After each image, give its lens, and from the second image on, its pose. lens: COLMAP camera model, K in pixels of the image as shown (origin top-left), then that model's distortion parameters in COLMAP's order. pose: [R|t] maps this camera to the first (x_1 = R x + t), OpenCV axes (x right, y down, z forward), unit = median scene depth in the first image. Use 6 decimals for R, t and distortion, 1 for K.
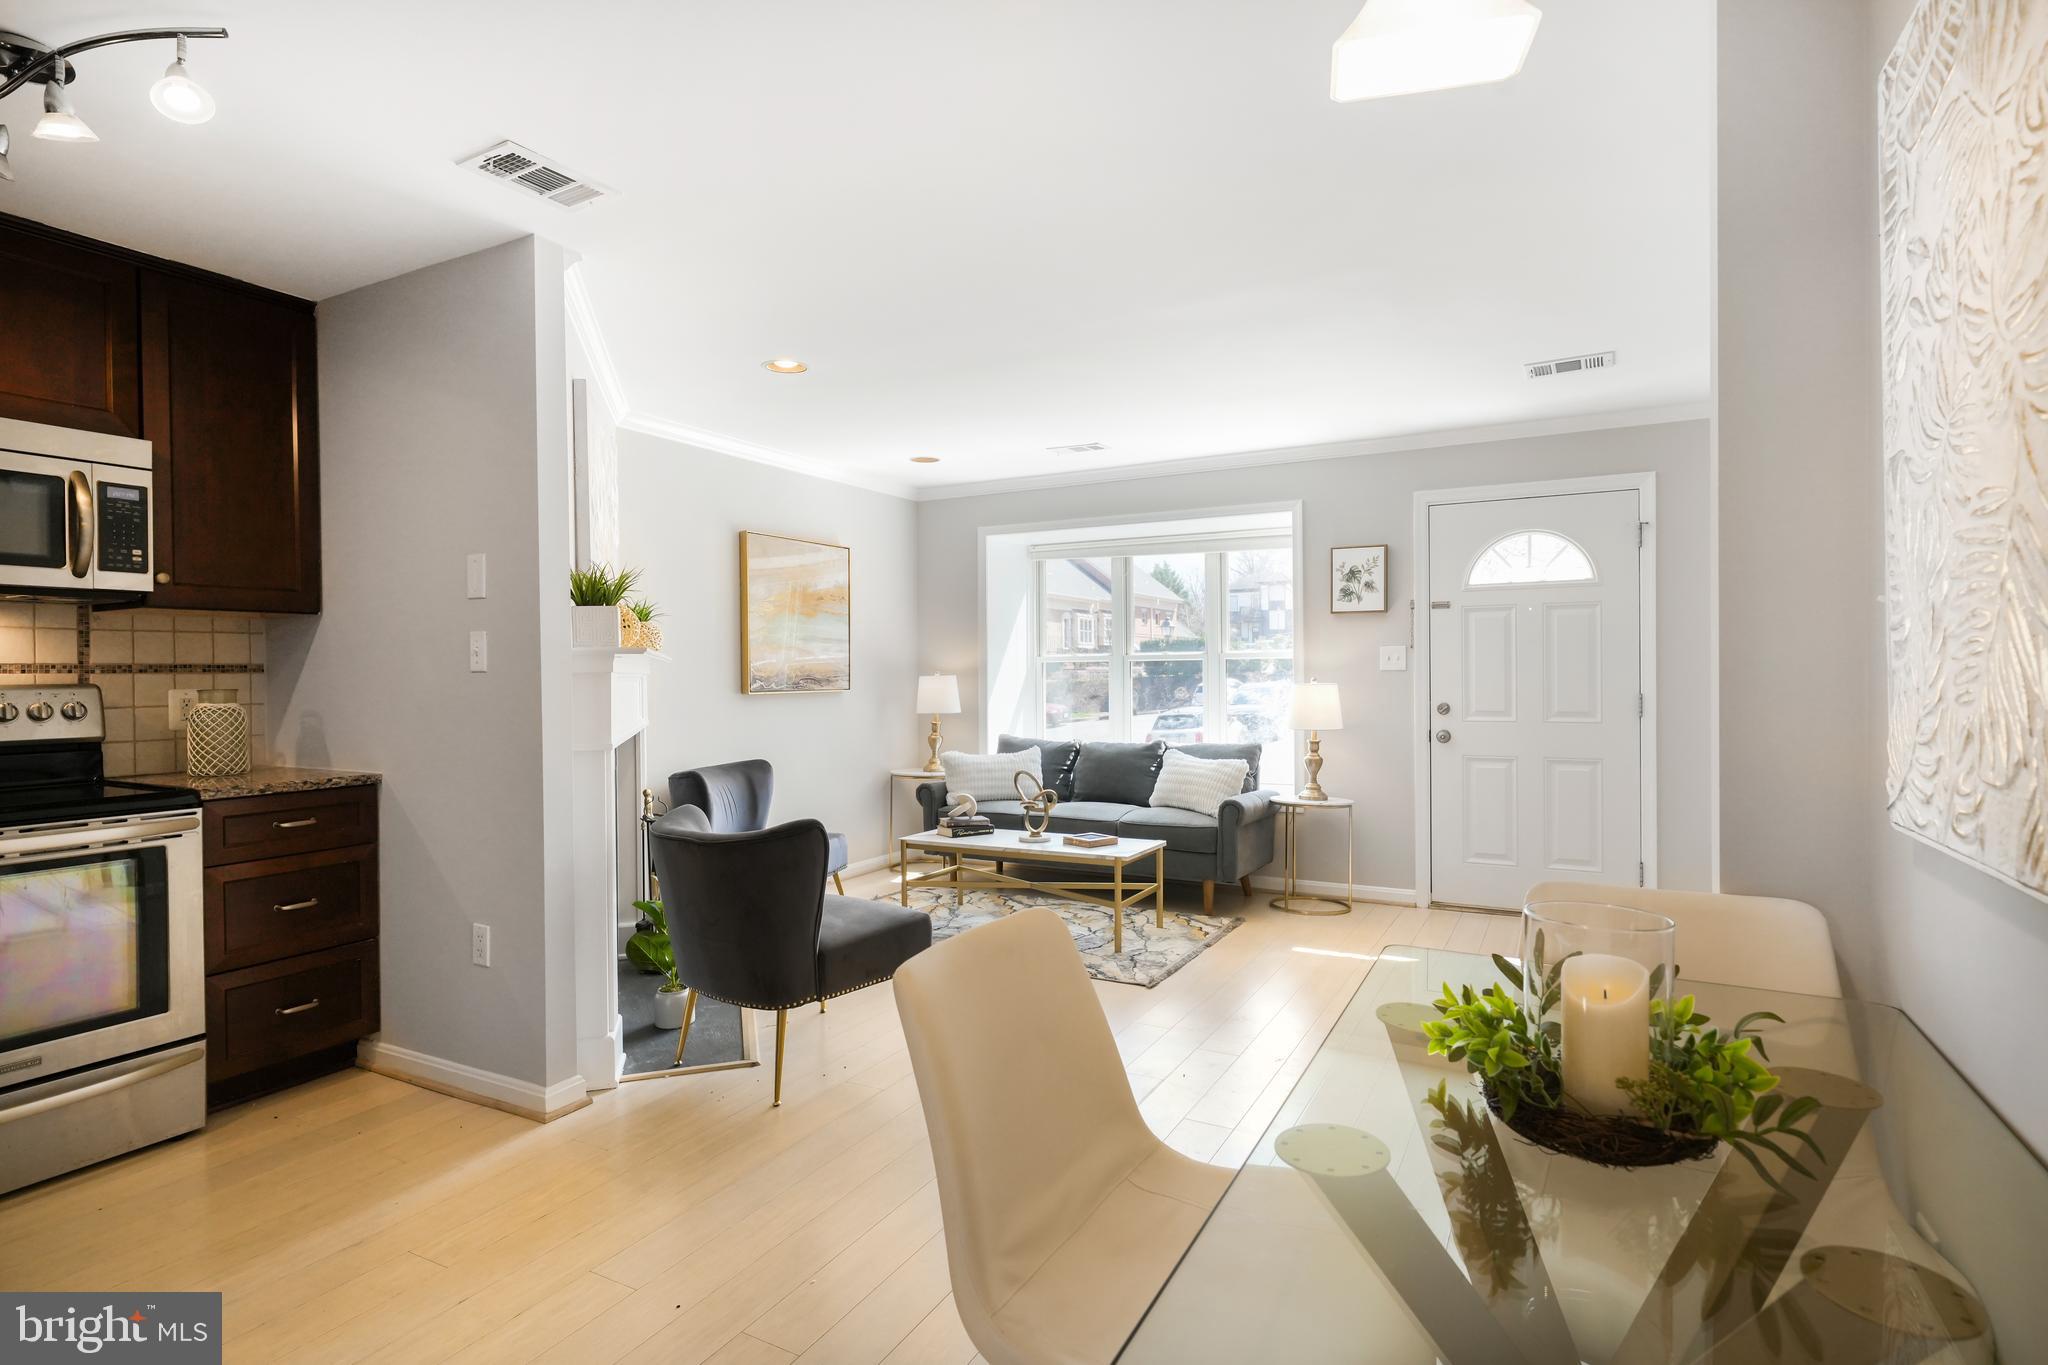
lens RADIAL K [[1044.6, 0, 1021.1], [0, 1044.6, 682.5], [0, 0, 1]] dist [-0.005317, -0.000251]
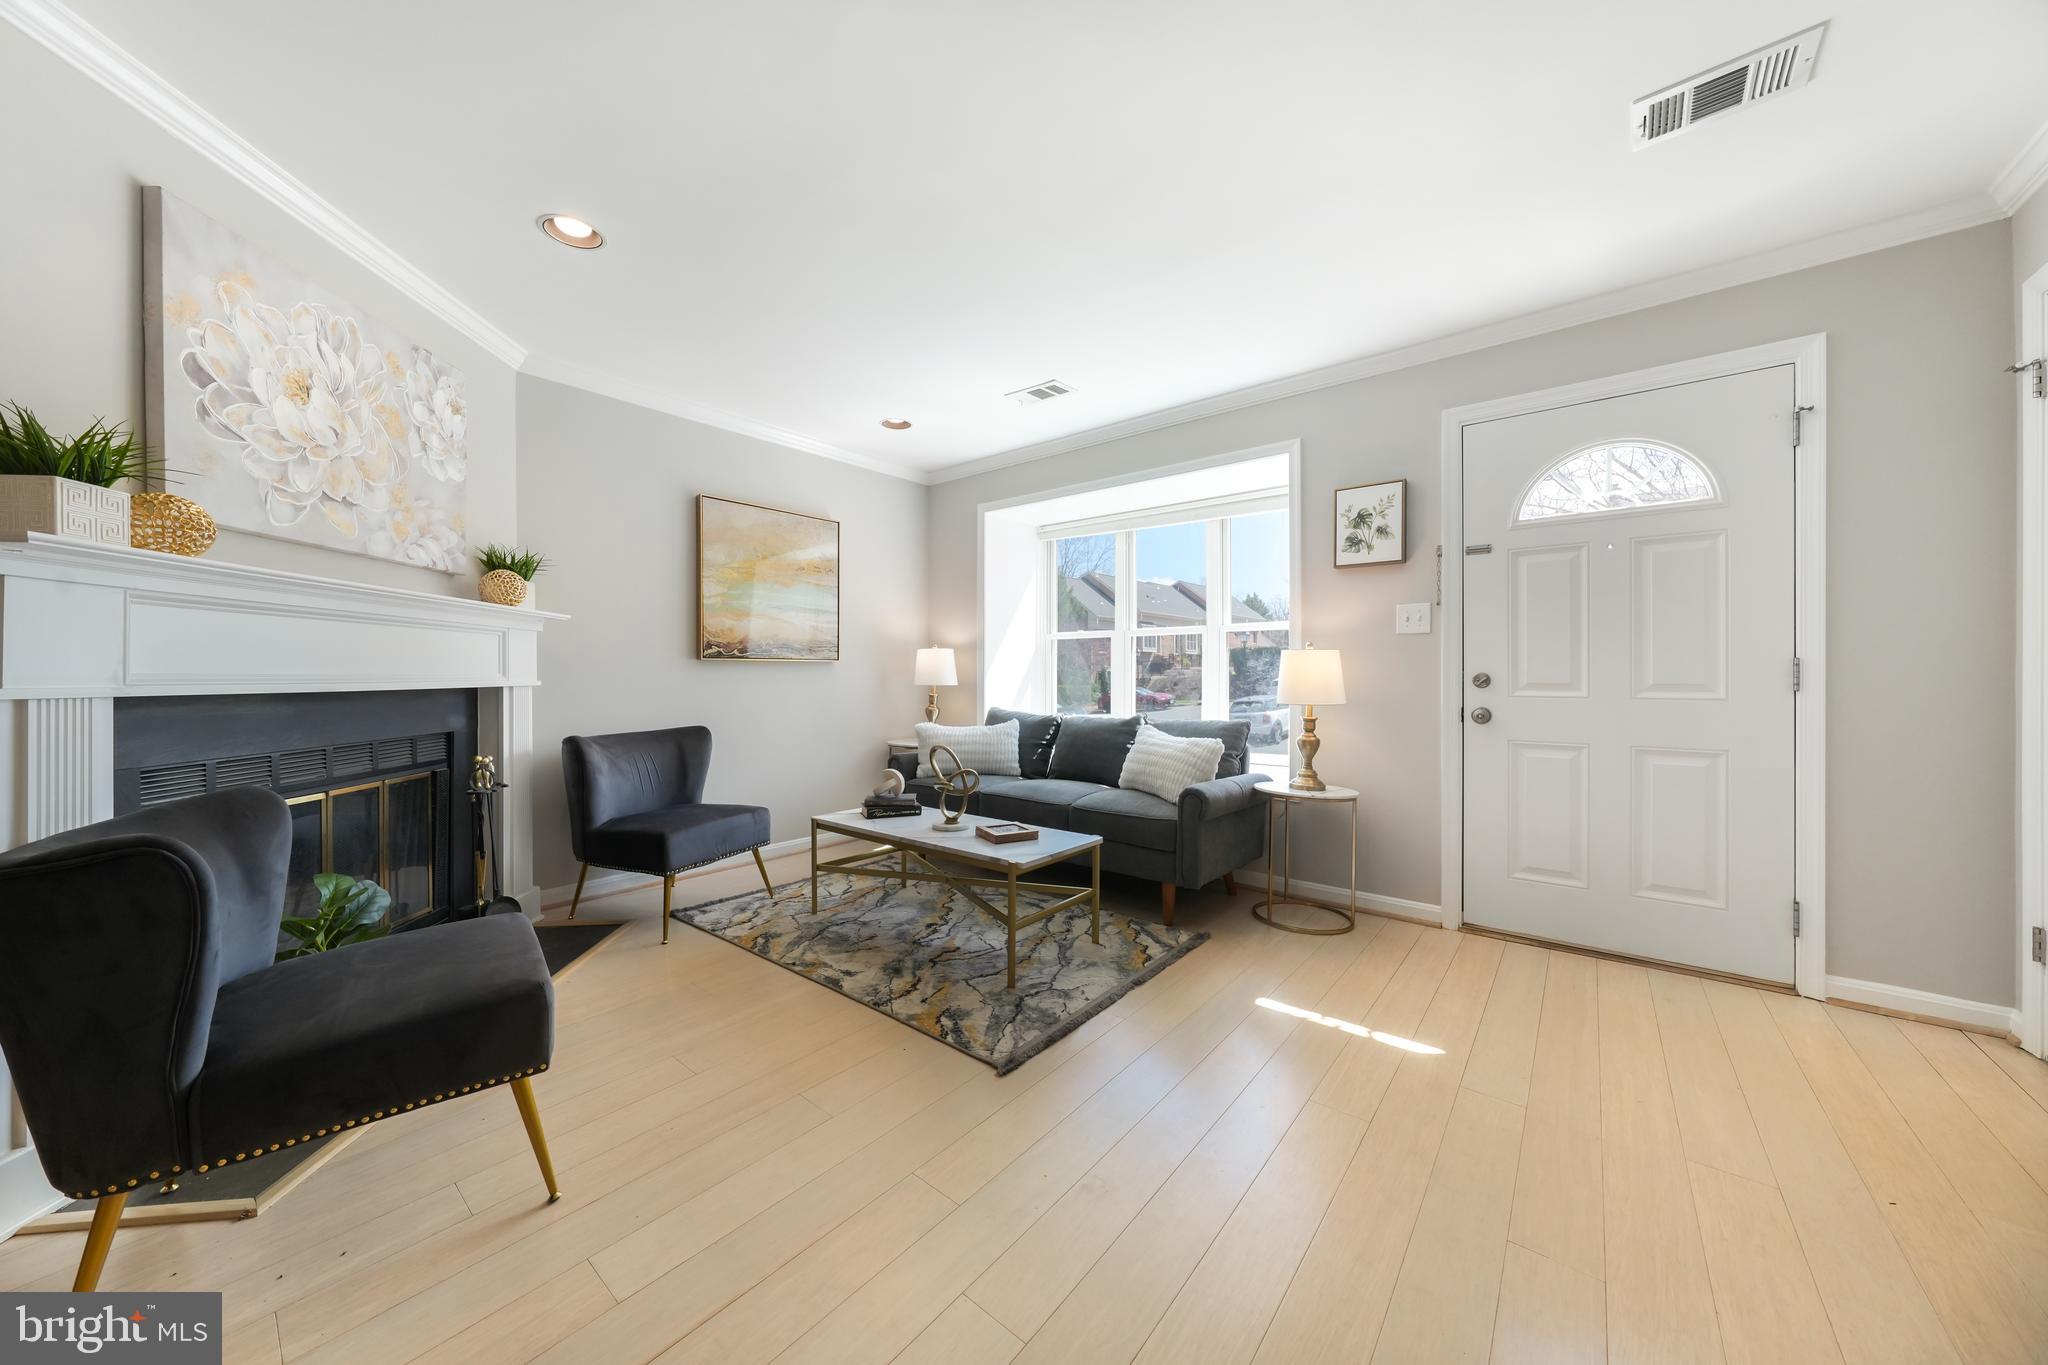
lens RADIAL K [[686.7, 0, 1027.9], [0, 686.7, 678.5], [0, 0, 1]] dist [-0.006423, -0.000186]
pose [[0.981432, 0.007603, -0.191662, 0.164999], [-0.008149, 0.999965, -0.002063, 0.027357], [0.191639, 0.003586, 0.981459, 0.419922]]
